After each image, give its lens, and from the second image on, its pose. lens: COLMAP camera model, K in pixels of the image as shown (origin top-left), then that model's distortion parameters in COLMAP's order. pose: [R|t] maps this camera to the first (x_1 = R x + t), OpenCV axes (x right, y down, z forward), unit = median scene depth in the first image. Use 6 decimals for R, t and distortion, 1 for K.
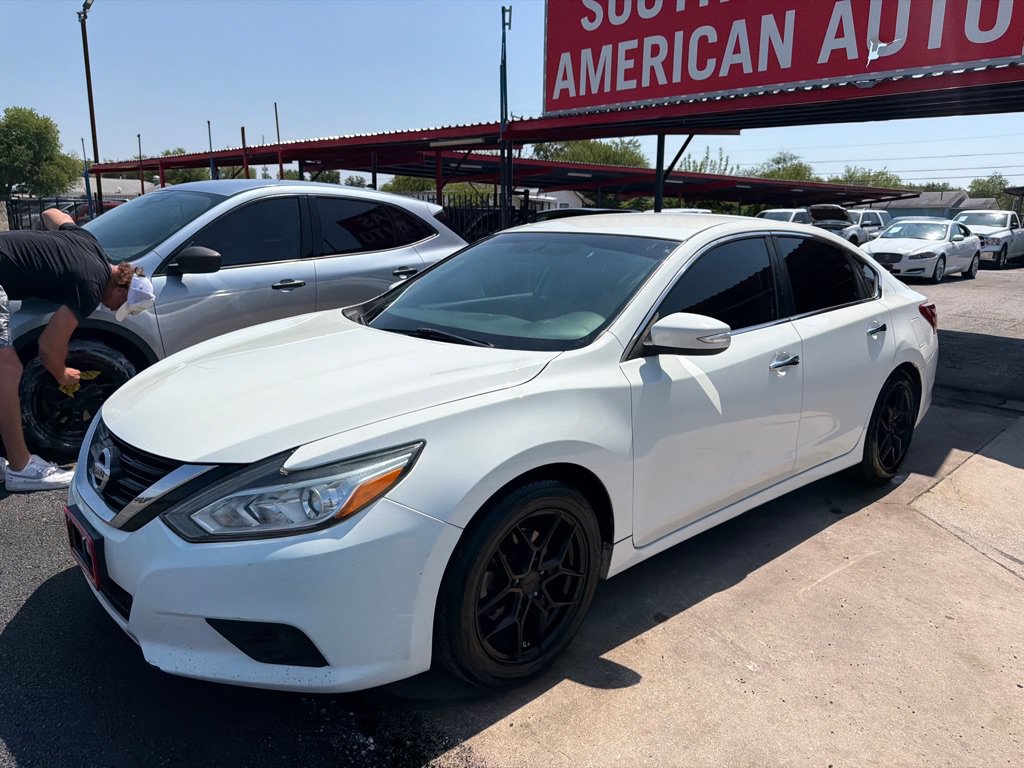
lens RADIAL K [[718.0, 0, 516.7], [0, 718.0, 373.9], [0, 0, 1]] dist [0.000521, -0.005517]
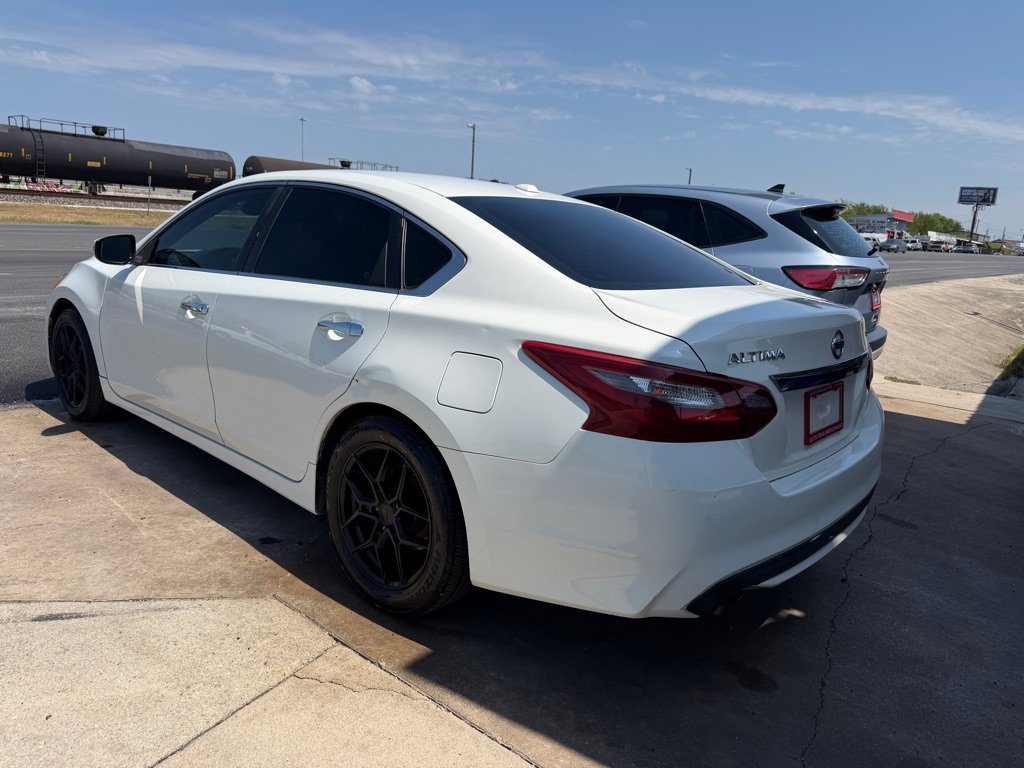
lens RADIAL K [[718.9, 0, 514.4], [0, 718.9, 374.5], [0, 0, 1]] dist [0.002548, -0.009530]
pose [[0.106854, 0.188278, -0.976286, 0.936579], [-0.263746, 0.952098, 0.154747, -0.131807], [0.958655, 0.240957, 0.151393, 0.858764]]
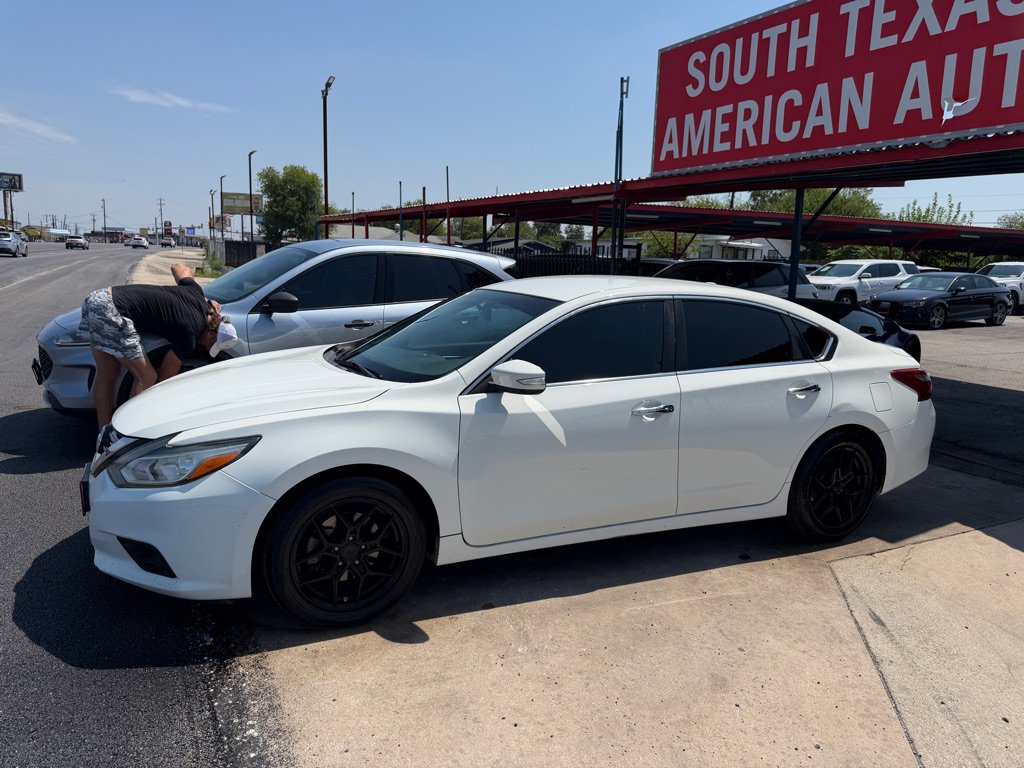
lens RADIAL K [[718.9, 0, 514.4], [0, 718.9, 374.5], [0, 0, 1]] dist [0.002548, -0.009530]
pose [[0.955303, 0.060717, -0.289326, 0.322005], [-0.078011, 0.995767, -0.048608, 0.000582], [0.285150, 0.069006, 0.955996, -0.103264]]
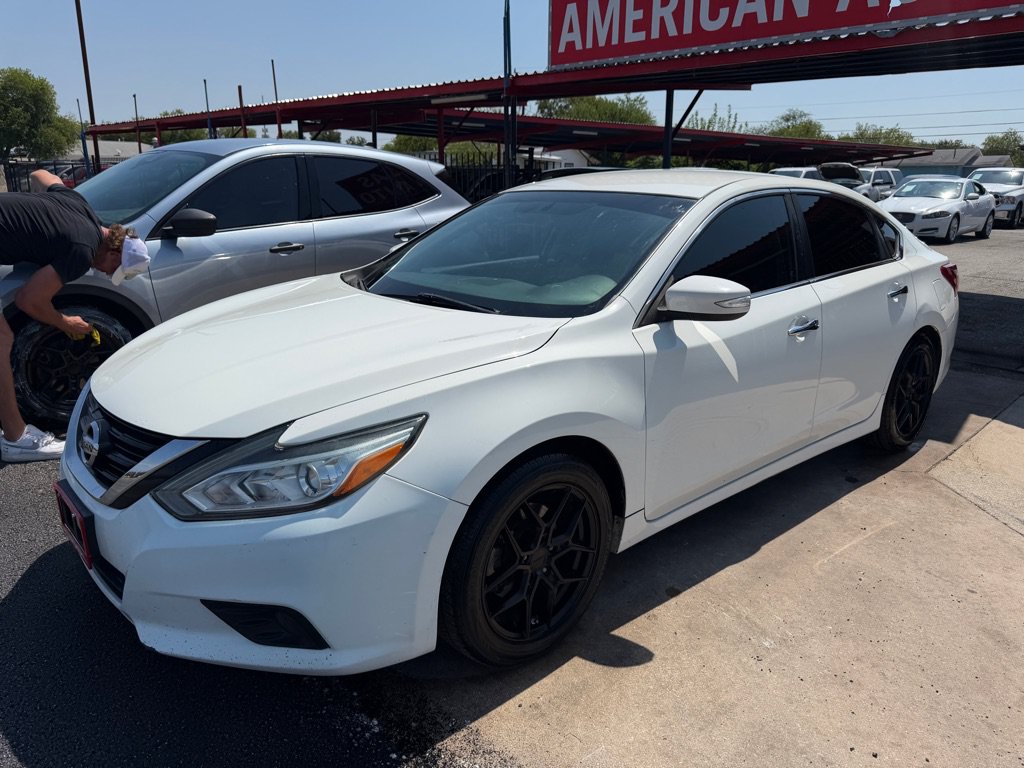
lens RADIAL K [[718.9, 0, 514.4], [0, 718.9, 374.5], [0, 0, 1]] dist [0.002548, -0.009530]
pose [[0.999951, -0.003485, -0.009222, -0.002023], [0.003957, 0.998652, 0.051745, -0.002752], [0.009029, -0.051779, 0.998618, 0.024505]]
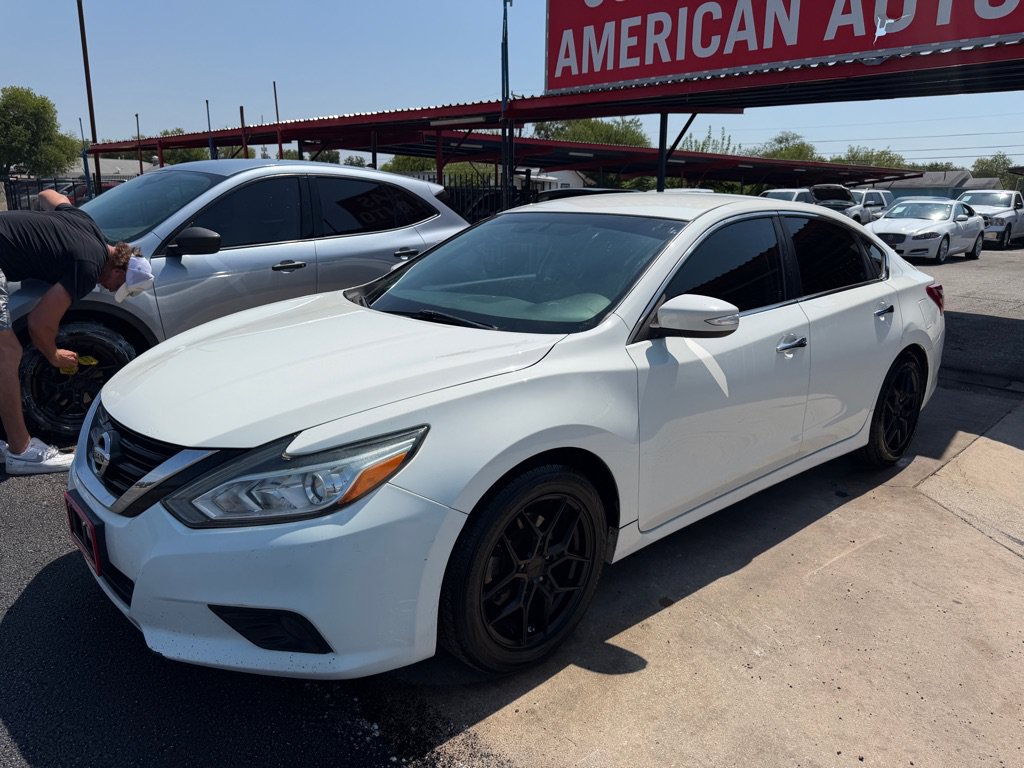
lens RADIAL K [[718.3, 0, 515.6], [0, 718.3, 369.1], [0, 0, 1]] dist [-0.000094, -0.004889]
pose [[0.999998, -0.000322, -0.002139, -0.003025], [0.000364, 0.999808, 0.019602, -0.001251], [0.002132, -0.019603, 0.999806, 0.007390]]
